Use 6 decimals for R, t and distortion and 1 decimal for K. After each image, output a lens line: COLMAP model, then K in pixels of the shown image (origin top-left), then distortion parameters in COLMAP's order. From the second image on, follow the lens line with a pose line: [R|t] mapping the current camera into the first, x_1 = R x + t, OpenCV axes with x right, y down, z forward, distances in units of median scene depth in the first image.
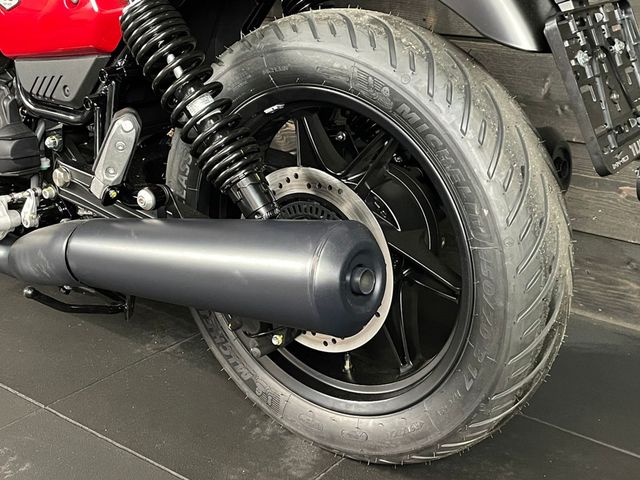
lens RADIAL K [[828.7, 0, 333.6], [0, 828.7, 231.2], [0, 0, 1]] dist [0.073636, 0.000000]
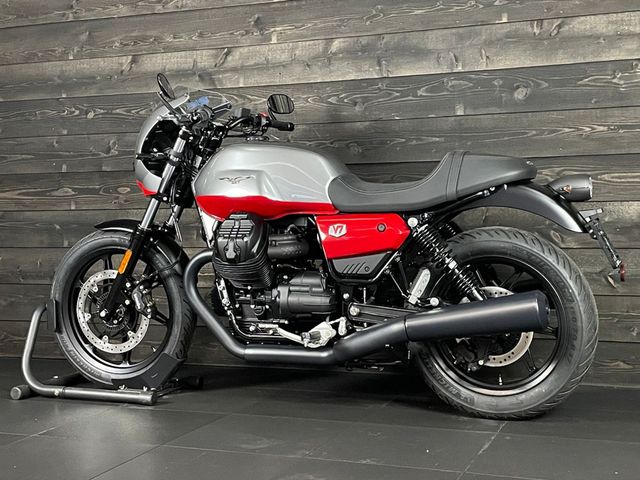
lens RADIAL K [[914.5, 0, 317.3], [0, 914.5, 236.0], [0, 0, 1]] dist [0.060284, 0.000000]
pose [[0.969853, -0.047149, 0.239085, -1.208380], [0.117537, 0.949948, -0.289454, 0.525558], [-0.213471, 0.308829, 0.926852, -1.528134]]
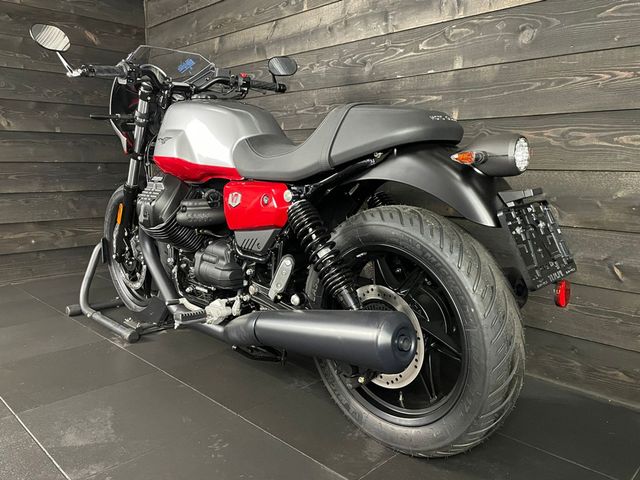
lens RADIAL K [[507.1, 0, 322.5], [0, 507.1, 239.2], [0, 0, 1]] dist [0.037304, -0.046714]
pose [[0.986447, 0.003980, -0.164034, 0.033065], [-0.034262, 0.982665, -0.182196, 0.035899], [0.160466, 0.185346, 0.969483, -0.174107]]
